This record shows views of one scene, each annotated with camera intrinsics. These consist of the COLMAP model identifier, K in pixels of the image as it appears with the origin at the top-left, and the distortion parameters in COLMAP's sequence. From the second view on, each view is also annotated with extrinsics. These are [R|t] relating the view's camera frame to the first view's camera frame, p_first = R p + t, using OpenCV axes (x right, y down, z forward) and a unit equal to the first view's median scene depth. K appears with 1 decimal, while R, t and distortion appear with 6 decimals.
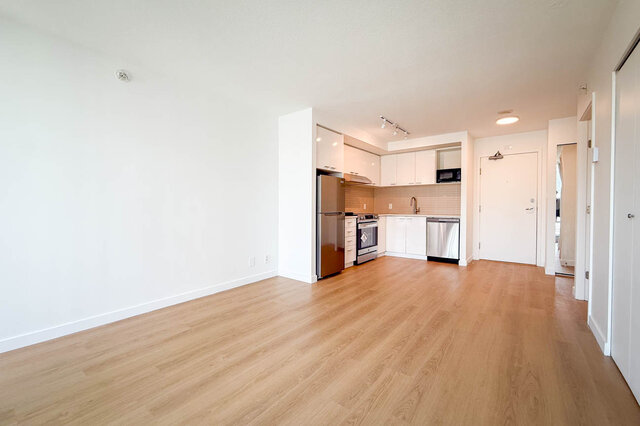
lens RADIAL K [[263.2, 0, 318.6], [0, 263.2, 209.5], [0, 0, 1]] dist [-0.003304, -0.000886]
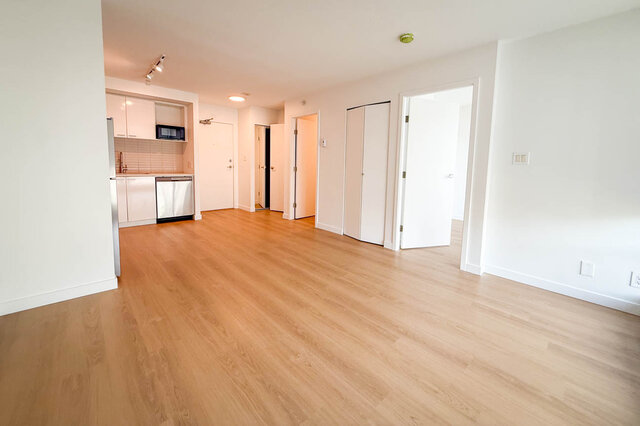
lens RADIAL K [[263.2, 0, 331.2], [0, 263.2, 189.0], [0, 0, 1]] dist [-0.003304, -0.000886]
pose [[0.131483, -0.090304, 0.987197, -0.444839], [-0.013305, 0.995592, 0.092844, -0.022133], [-0.991229, -0.025342, 0.129702, 0.311673]]
